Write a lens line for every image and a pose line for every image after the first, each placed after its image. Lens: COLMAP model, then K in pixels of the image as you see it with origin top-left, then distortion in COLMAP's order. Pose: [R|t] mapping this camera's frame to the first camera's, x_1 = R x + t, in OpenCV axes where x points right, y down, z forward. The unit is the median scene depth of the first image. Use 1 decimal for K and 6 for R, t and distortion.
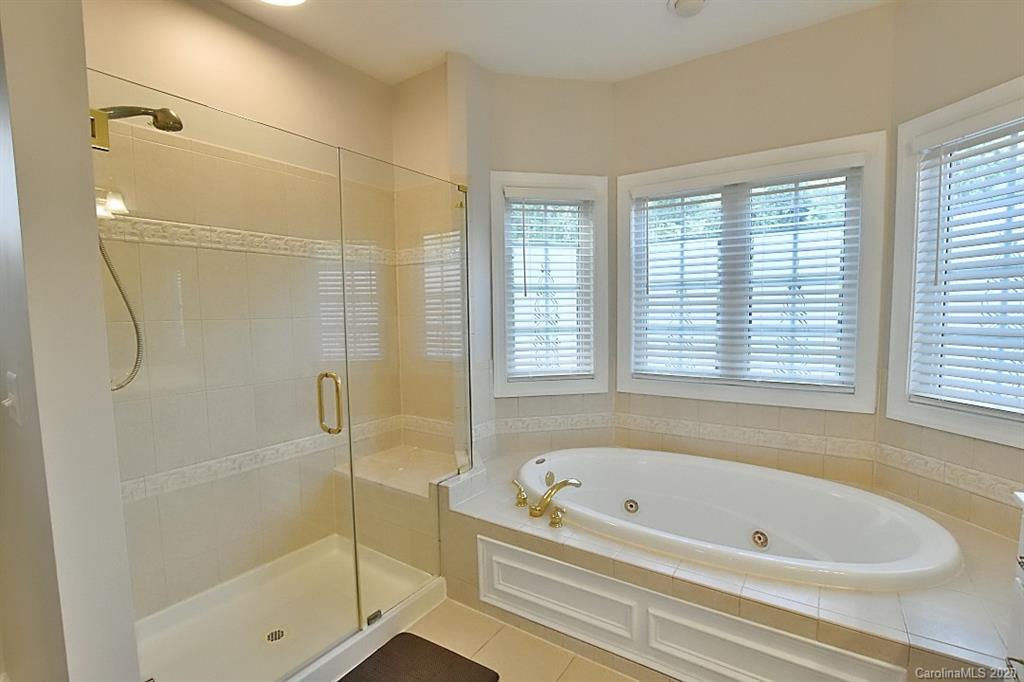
lens RADIAL K [[463.8, 0, 516.5], [0, 463.8, 345.4], [0, 0, 1]] dist [-0.030414, 0.004193]
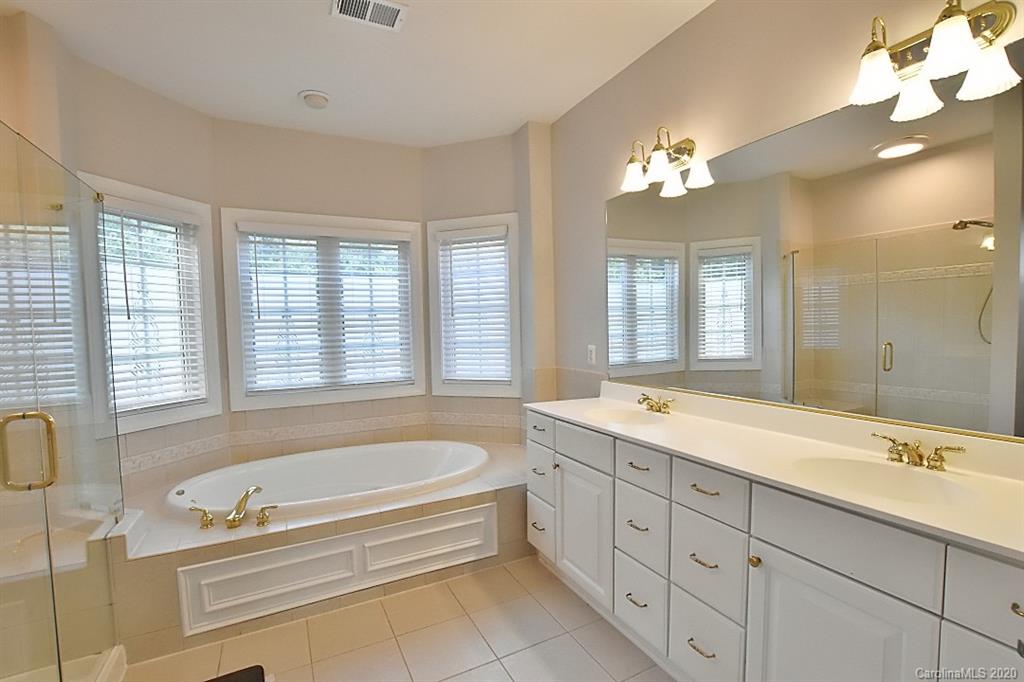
lens RADIAL K [[463.8, 0, 504.0], [0, 463.8, 345.0], [0, 0, 1]] dist [-0.030414, 0.004193]
pose [[0.496103, -0.032938, 0.867639, -0.406047], [0.080327, 0.996736, -0.008091, 0.008762], [-0.864540, 0.073709, 0.497129, -0.061782]]
